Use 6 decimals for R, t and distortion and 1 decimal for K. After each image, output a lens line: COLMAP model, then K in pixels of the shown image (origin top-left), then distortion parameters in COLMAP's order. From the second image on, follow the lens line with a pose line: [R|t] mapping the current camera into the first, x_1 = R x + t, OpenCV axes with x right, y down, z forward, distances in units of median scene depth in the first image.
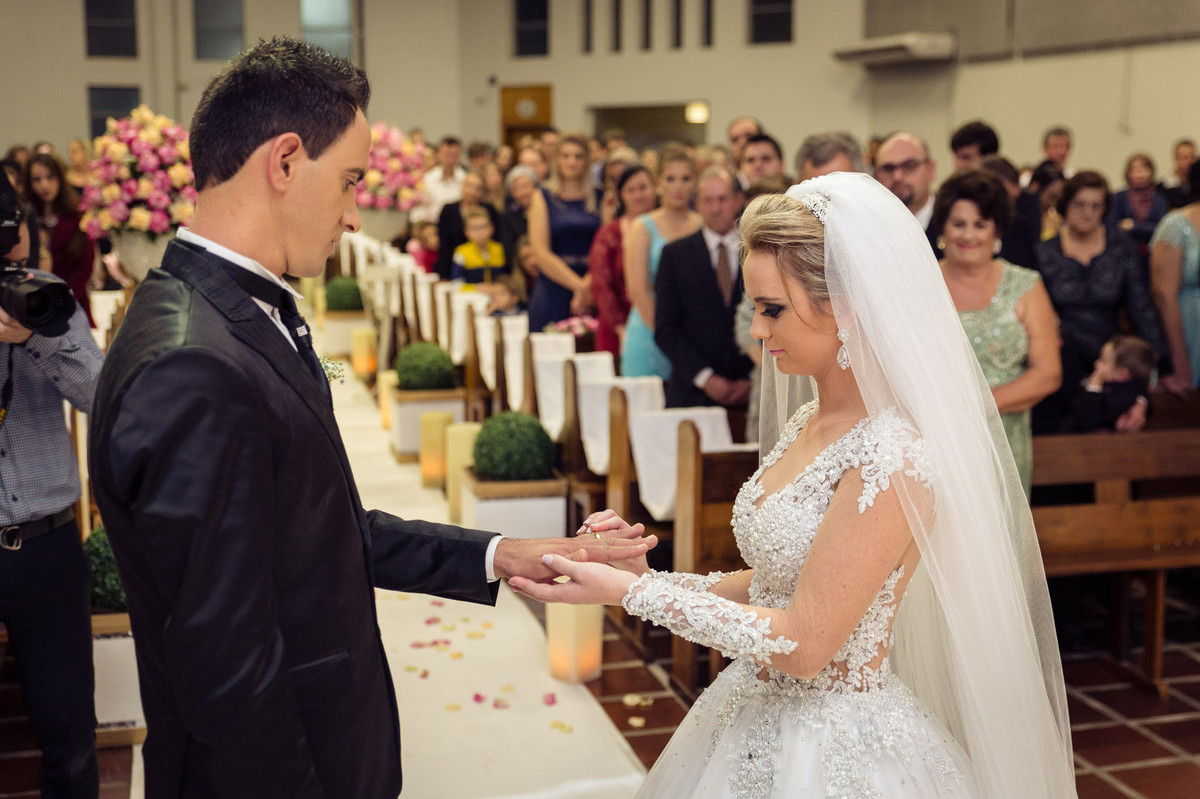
lens RADIAL K [[1606.2, 0, 600.0], [0, 1606.2, 399.5], [0, 0, 1]] dist [0.014613, 0.074948]
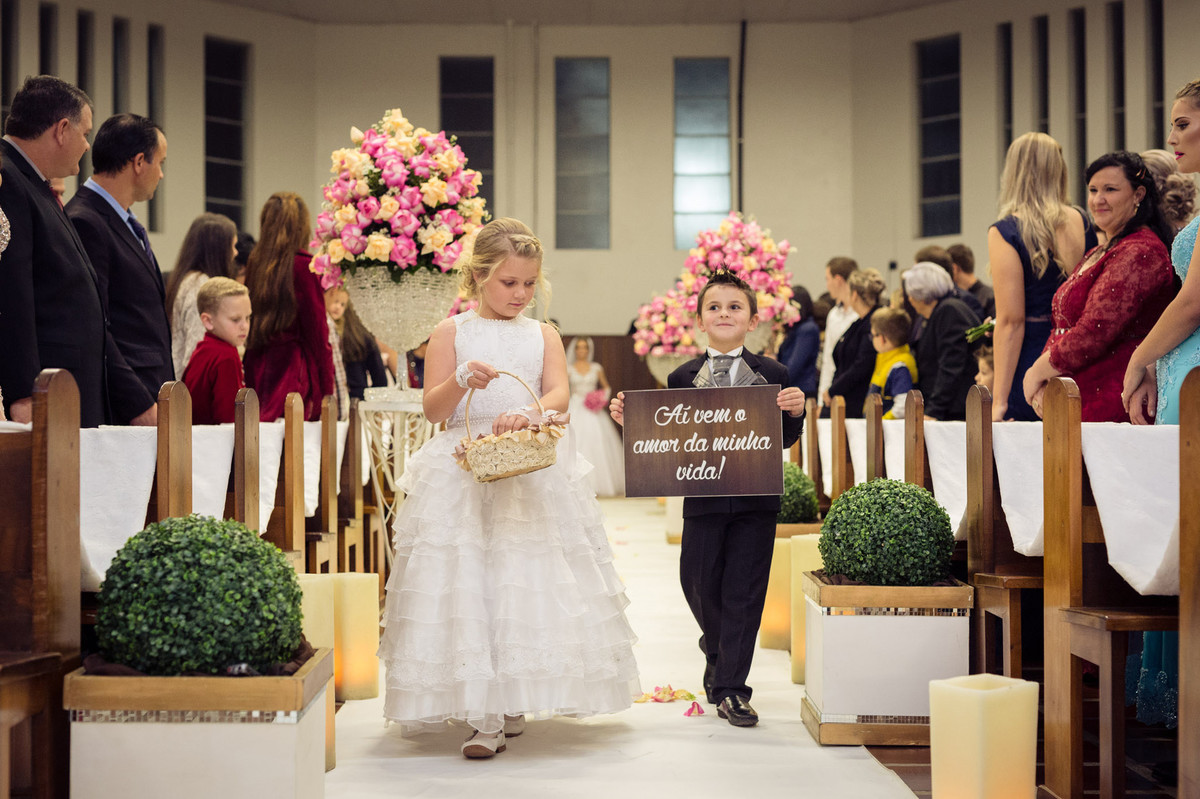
lens RADIAL K [[1718.3, 0, 603.7], [0, 1718.3, 442.4], [0, 0, 1]] dist [-0.020447, 0.437750]
pose [[0.971950, -0.000405, -0.235188, -0.002997], [-0.034793, 0.988748, -0.145488, 0.084207], [0.232600, 0.149590, 0.960999, 0.284345]]
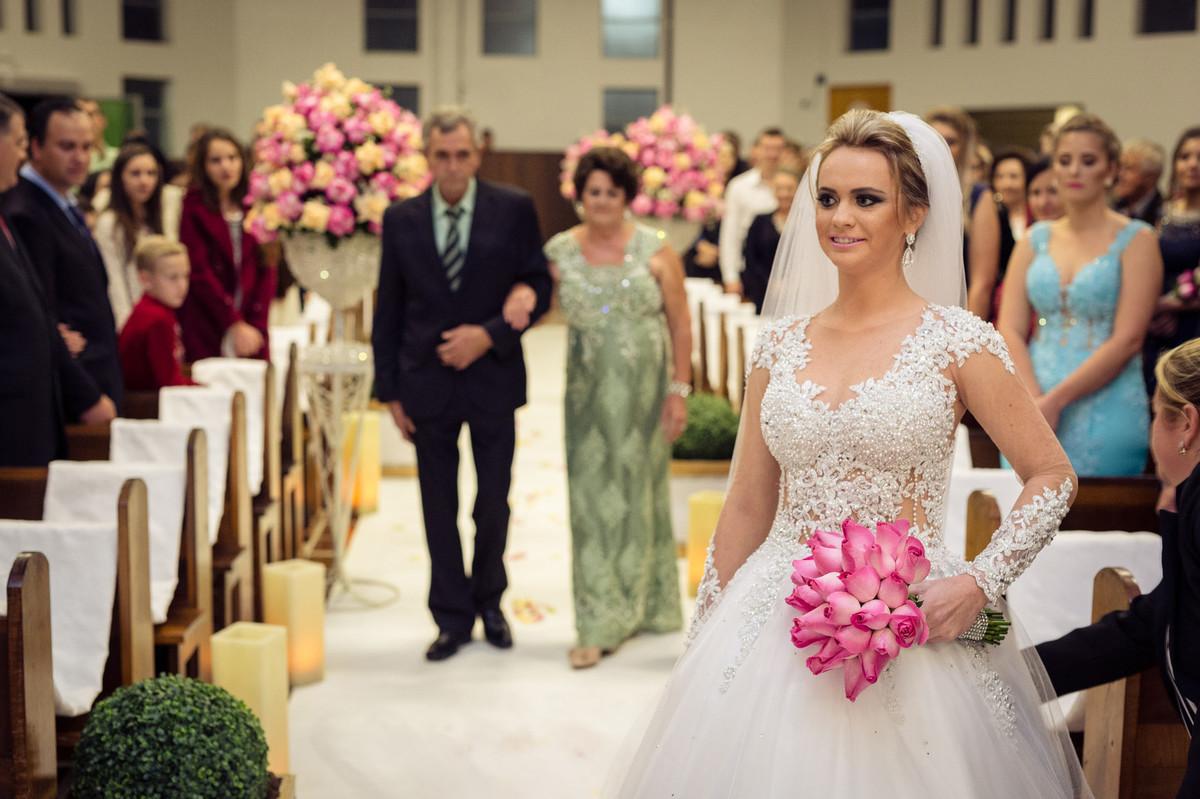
lens RADIAL K [[1718.3, 0, 603.7], [0, 1718.3, 442.4], [0, 0, 1]] dist [-0.020447, 0.437750]
pose [[0.981553, 0.036396, -0.187693, -0.006171], [-0.036450, 0.999330, 0.003163, -0.016392], [0.187683, 0.003737, 0.982223, 0.253948]]
